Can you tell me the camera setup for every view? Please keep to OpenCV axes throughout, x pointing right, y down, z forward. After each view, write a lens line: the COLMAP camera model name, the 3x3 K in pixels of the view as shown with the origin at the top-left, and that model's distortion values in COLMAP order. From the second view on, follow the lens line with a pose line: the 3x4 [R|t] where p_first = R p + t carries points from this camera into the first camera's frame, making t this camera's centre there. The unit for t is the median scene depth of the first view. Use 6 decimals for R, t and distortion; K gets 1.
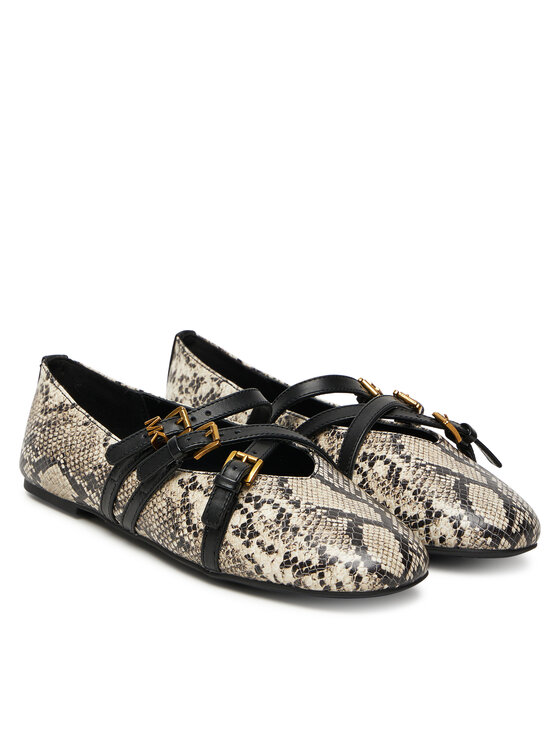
lens RADIAL K [[3484.4, 0, 280.0], [0, 3484.4, 373.0], [0, 0, 1]] dist [-0.104790, -0.499967]
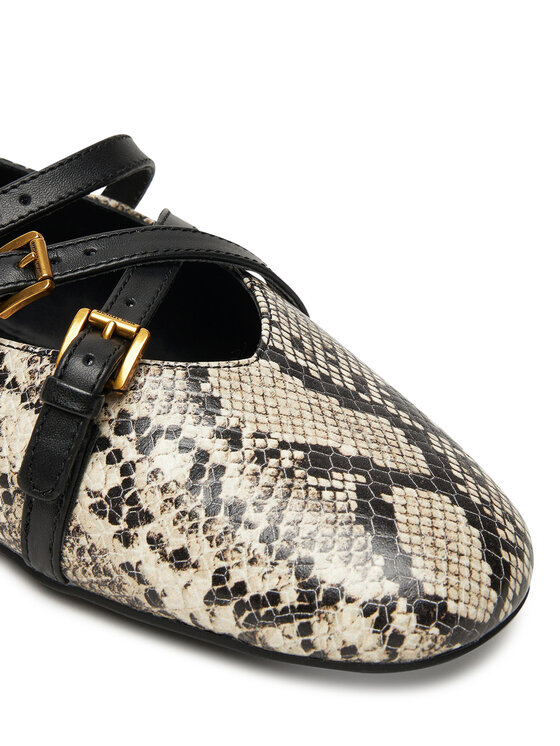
lens RADIAL K [[1707.8, 0, 280.0], [0, 1707.8, 373.0], [0, 0, 1]] dist [0.037050, 0.131269]
pose [[0.995275, -0.046836, 0.085051, -0.007321], [0.024480, 0.968711, 0.246982, -0.023236], [-0.093958, -0.243733, 0.965280, 0.797262]]
